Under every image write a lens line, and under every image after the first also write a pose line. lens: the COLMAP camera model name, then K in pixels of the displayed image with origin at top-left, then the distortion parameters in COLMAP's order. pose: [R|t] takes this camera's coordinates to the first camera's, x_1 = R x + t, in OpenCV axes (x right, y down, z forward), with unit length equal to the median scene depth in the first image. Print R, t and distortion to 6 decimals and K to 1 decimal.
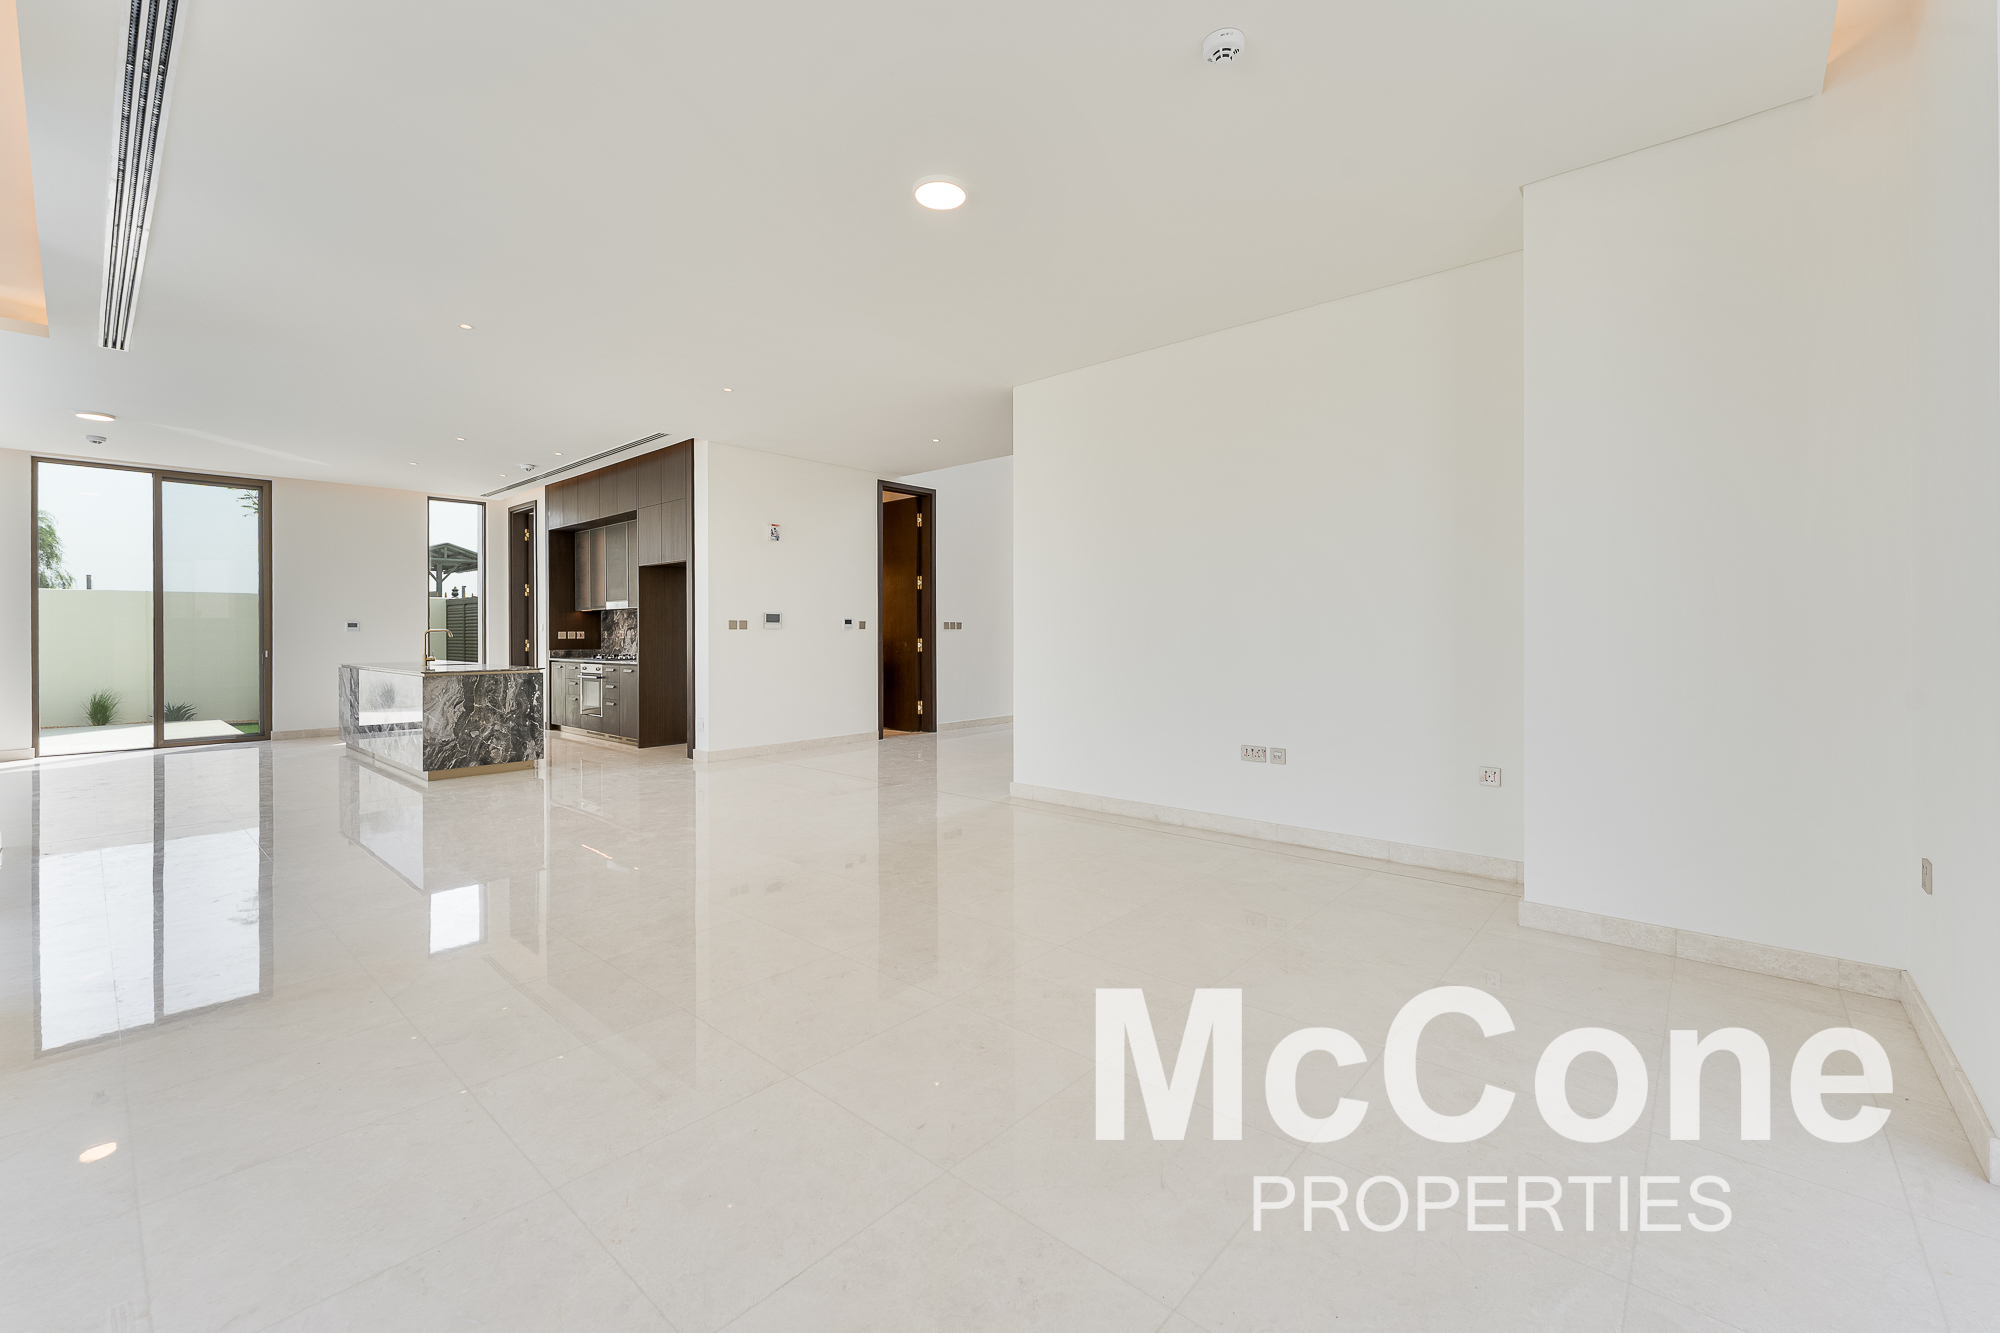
lens RADIAL K [[813.5, 0, 1015.2], [0, 813.5, 652.1], [0, 0, 1]] dist [0.000918, -0.000107]
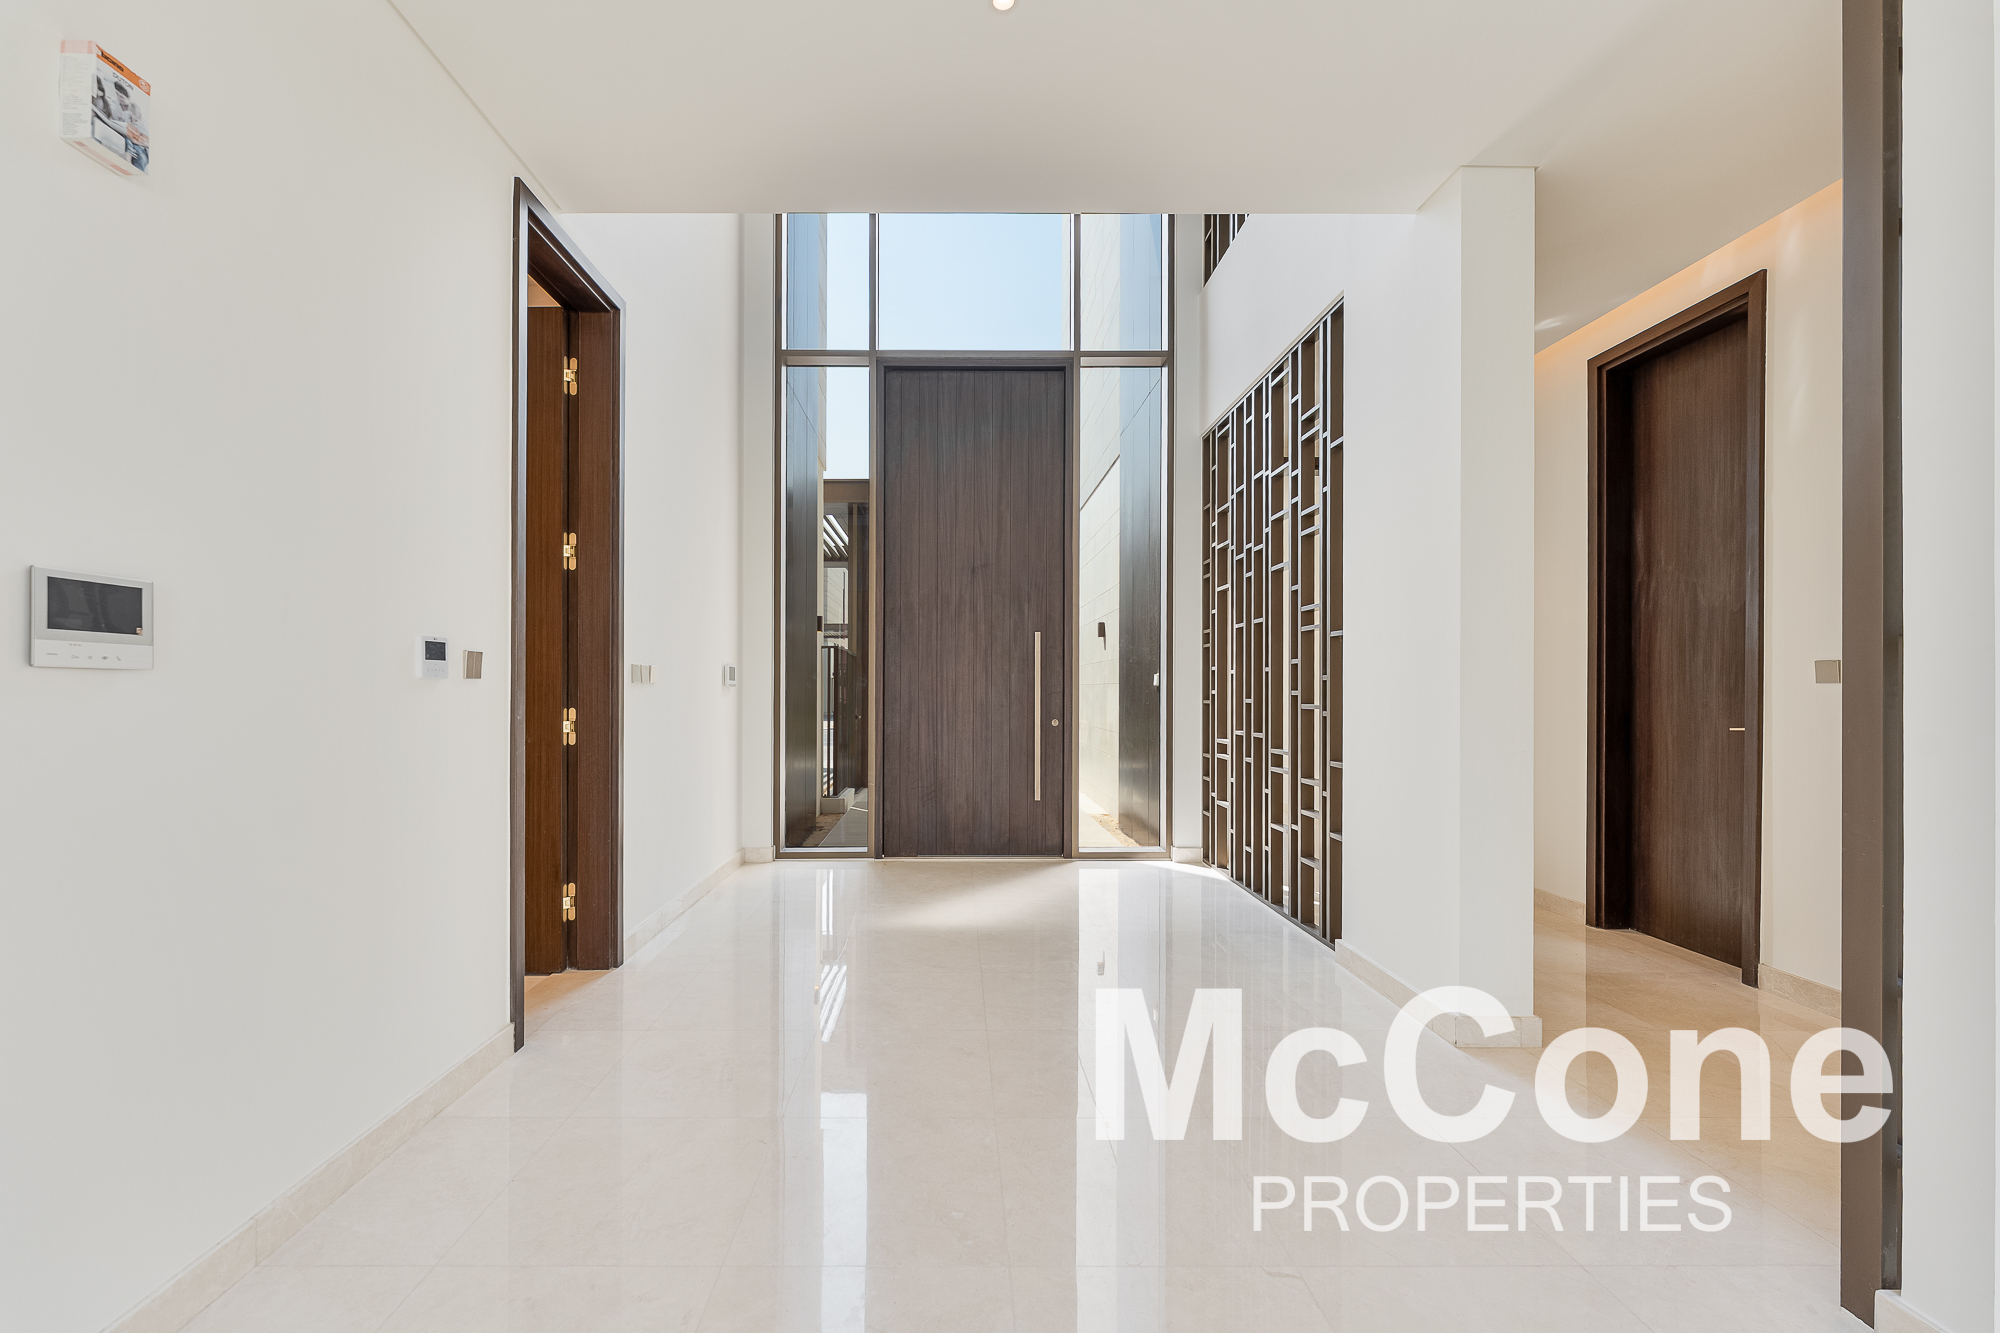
lens RADIAL K [[813.5, 0, 965.3], [0, 813.5, 690.9], [0, 0, 1]] dist [0.000918, -0.000107]
pose [[0.738679, 0.006467, 0.674027, -0.317345], [0.010282, 0.999730, -0.020860, -0.020925], [-0.673979, 0.022339, 0.738412, 0.858718]]
